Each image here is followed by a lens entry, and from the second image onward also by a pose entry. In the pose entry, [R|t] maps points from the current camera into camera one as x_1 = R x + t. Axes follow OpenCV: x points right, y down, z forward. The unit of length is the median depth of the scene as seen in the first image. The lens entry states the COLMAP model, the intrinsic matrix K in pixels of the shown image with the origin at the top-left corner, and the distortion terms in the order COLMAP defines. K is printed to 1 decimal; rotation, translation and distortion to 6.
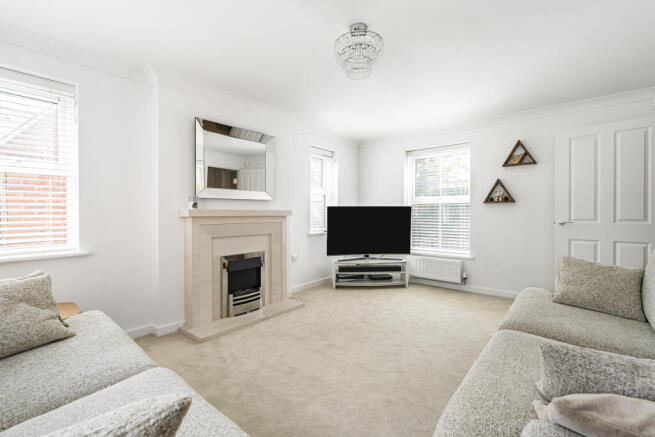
lens RADIAL K [[288.3, 0, 327.4], [0, 288.3, 213.9], [0, 0, 1]] dist [-0.000123, 0.000032]
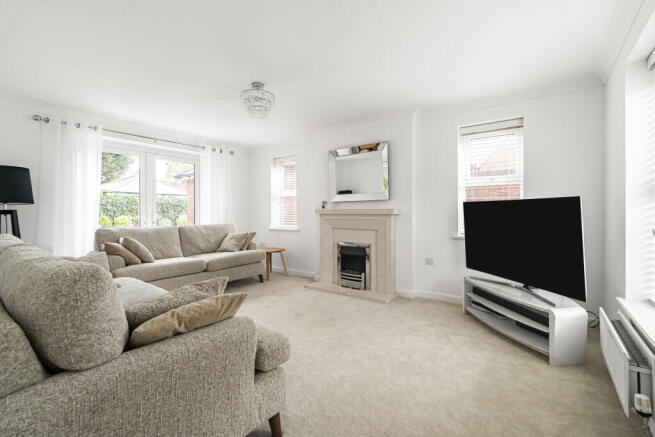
lens RADIAL K [[288.3, 0, 327.4], [0, 288.3, 213.9], [0, 0, 1]] dist [-0.000123, 0.000032]
pose [[0.045909, 0.005031, -0.998933, 0.924145], [-0.004711, 0.999977, 0.004819, 0.002178], [0.998935, 0.004485, 0.045932, 0.759611]]
